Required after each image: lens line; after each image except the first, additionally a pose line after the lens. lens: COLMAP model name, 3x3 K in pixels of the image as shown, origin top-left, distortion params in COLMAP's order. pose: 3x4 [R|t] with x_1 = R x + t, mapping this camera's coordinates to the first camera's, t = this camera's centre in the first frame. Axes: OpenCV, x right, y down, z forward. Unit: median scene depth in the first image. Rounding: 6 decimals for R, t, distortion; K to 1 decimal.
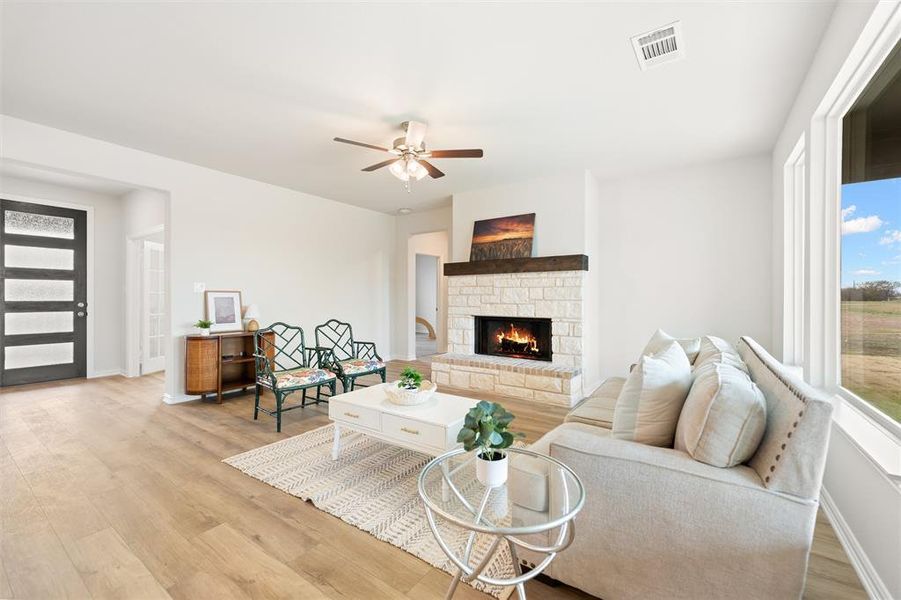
lens RADIAL K [[369.0, 0, 453.3], [0, 369.0, 299.3], [0, 0, 1]] dist [0.000853, -0.000104]
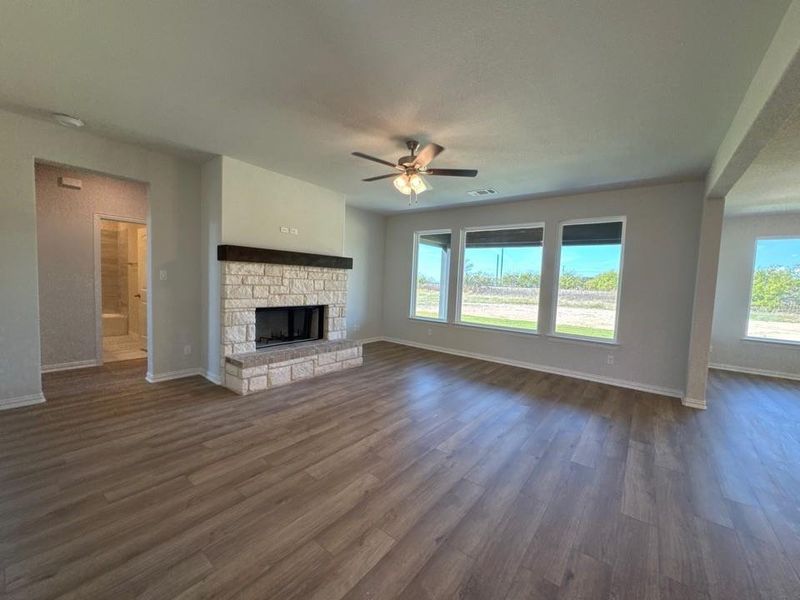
lens RADIAL K [[314.4, 0, 382.6], [0, 314.4, 301.6], [0, 0, 1]] dist [-0.001601, 0.000009]
pose [[0.091279, -0.069387, 0.993405, -0.746377], [-0.035300, 0.996717, 0.072862, -0.041403], [-0.995199, -0.041718, 0.088530, 0.654044]]
